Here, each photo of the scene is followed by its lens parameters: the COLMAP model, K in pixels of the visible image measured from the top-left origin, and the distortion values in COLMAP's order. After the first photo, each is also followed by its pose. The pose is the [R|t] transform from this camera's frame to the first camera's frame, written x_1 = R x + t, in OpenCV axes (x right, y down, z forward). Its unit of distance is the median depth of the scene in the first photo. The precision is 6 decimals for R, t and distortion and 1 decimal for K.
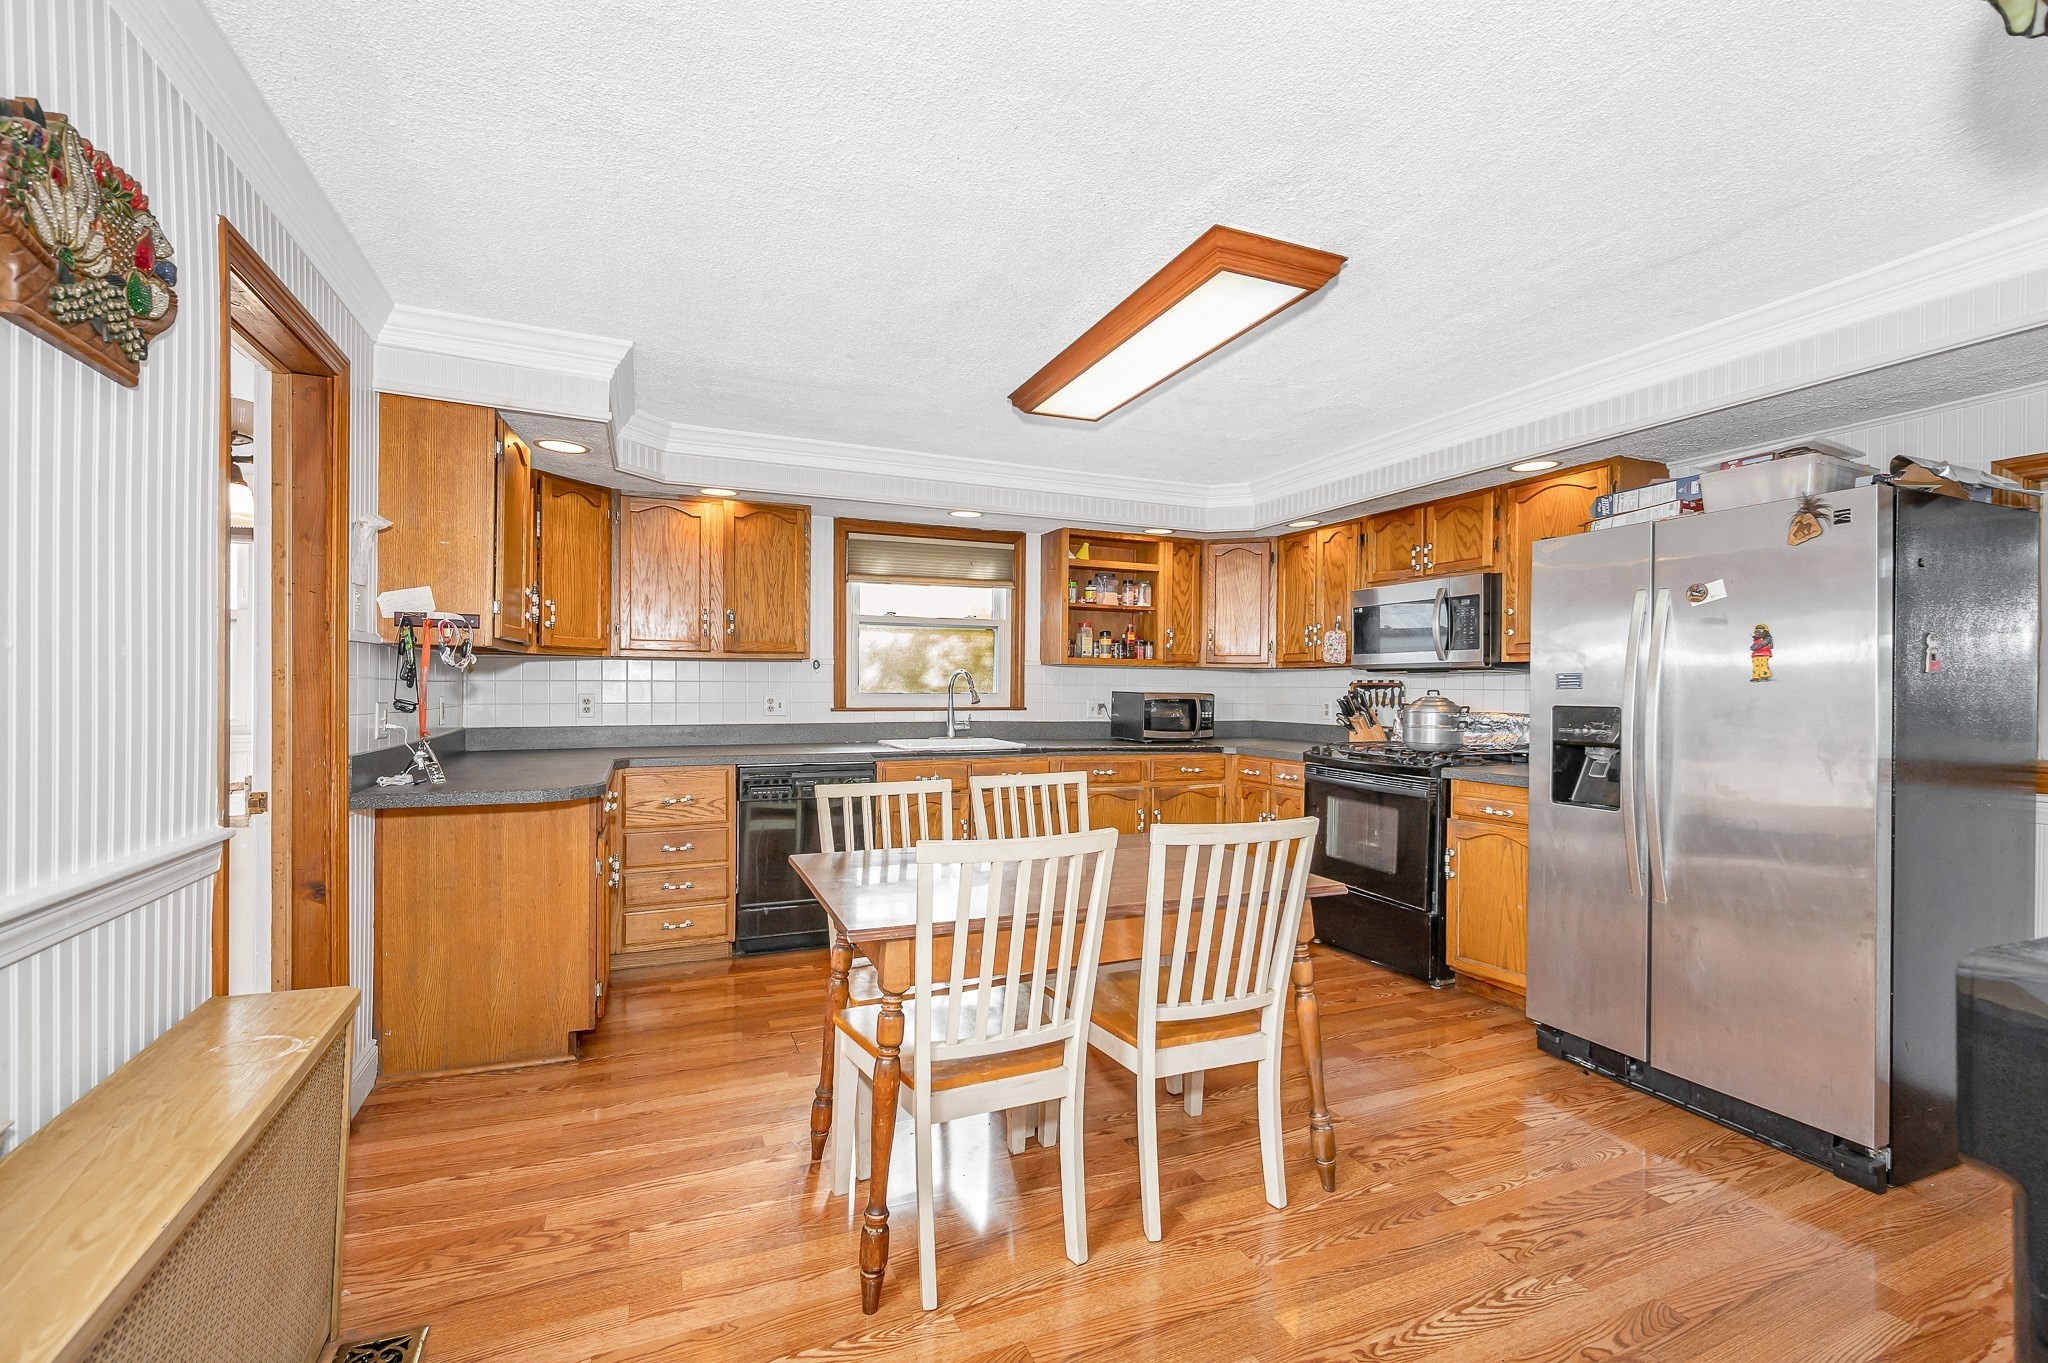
lens RADIAL K [[863.1, 0, 1014.6], [0, 863.1, 689.6], [0, 0, 1]] dist [0.000223, -0.000032]
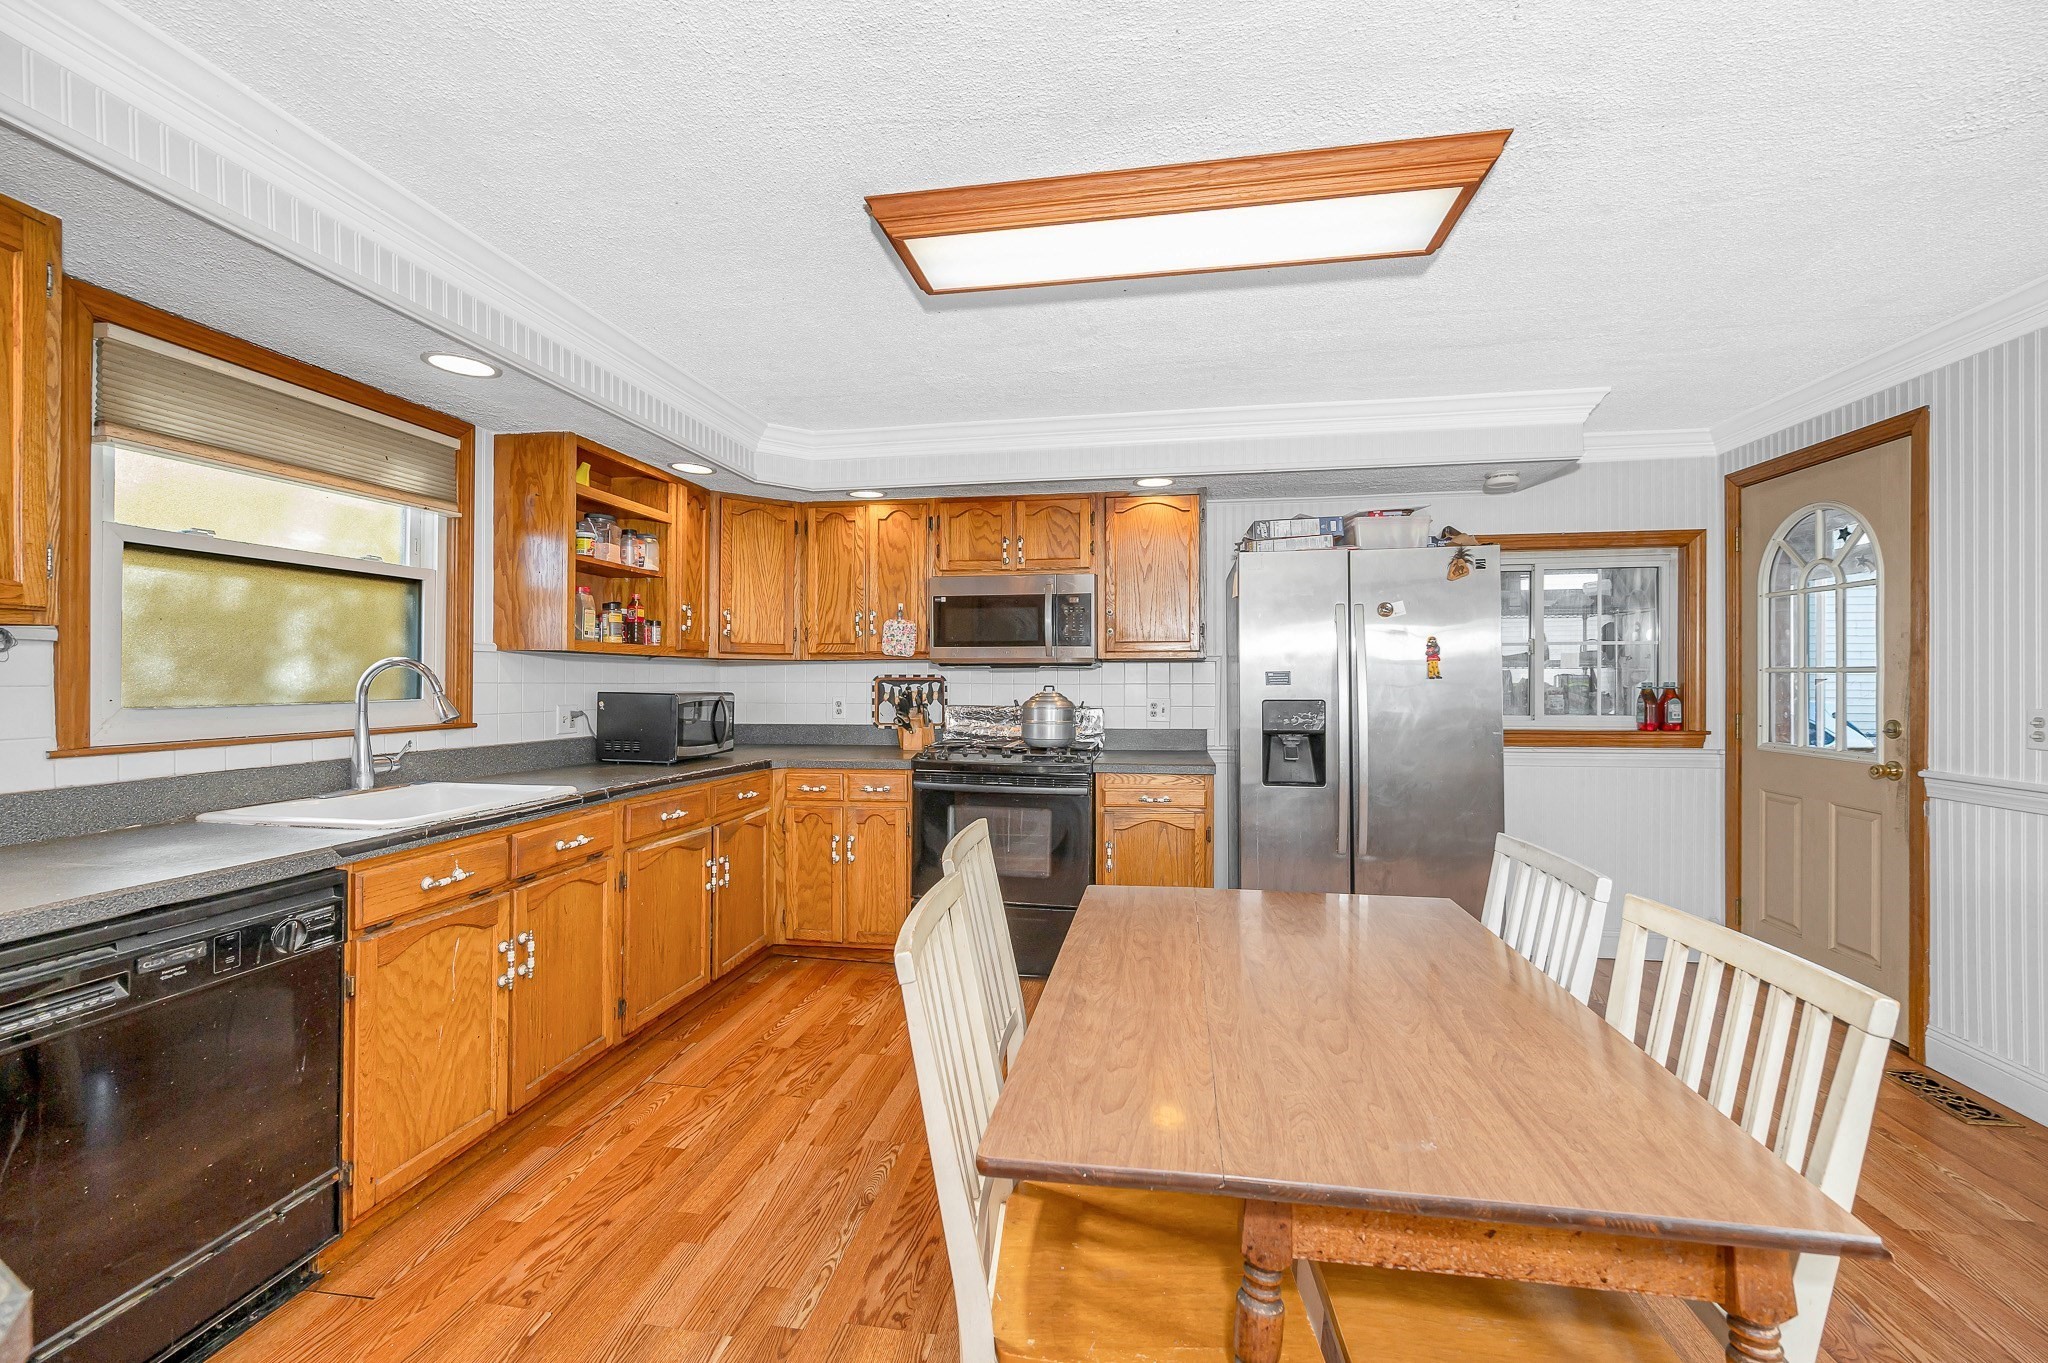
lens RADIAL K [[846.2, 0, 1023.1], [0, 846.2, 675.0], [0, 0, 1]] dist [-0.001311, -0.000187]
pose [[0.535774, -0.004072, 0.844352, -0.298786], [0.006706, 0.999977, 0.000568, -0.010449], [-0.844335, 0.005358, 0.535789, 0.416087]]
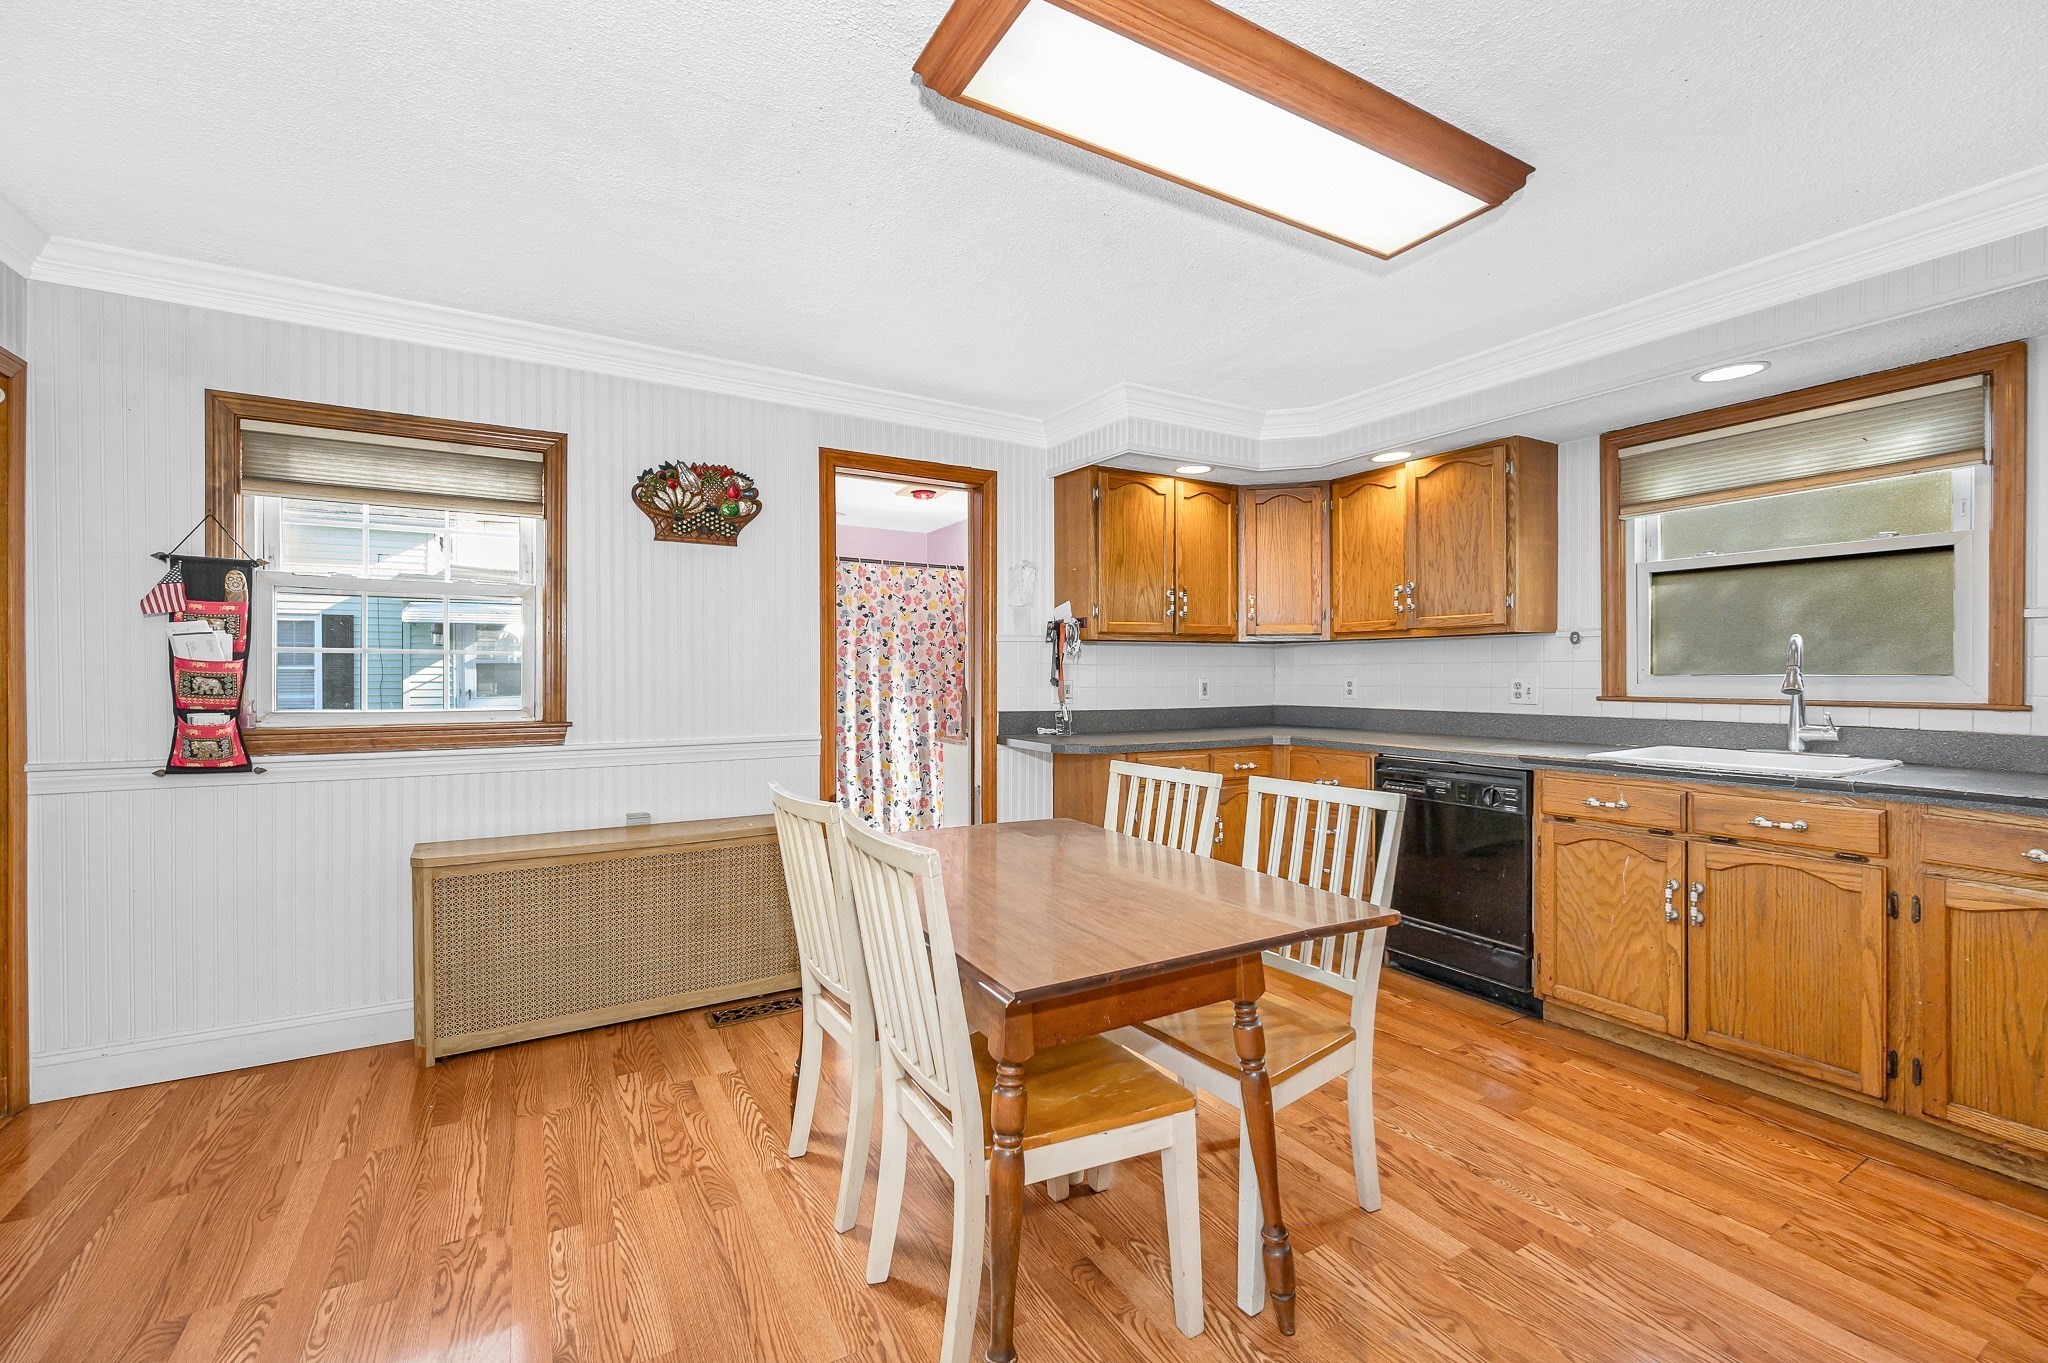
lens RADIAL K [[883.8, 0, 1061.3], [0, 883.8, 673.9], [0, 0, 1]] dist [-0.001016, -0.000130]
pose [[0.149457, -0.006375, -0.988748, 0.456805], [-0.001131, 0.999977, -0.006619, 0.007813], [0.988768, 0.002108, 0.149447, 0.439007]]
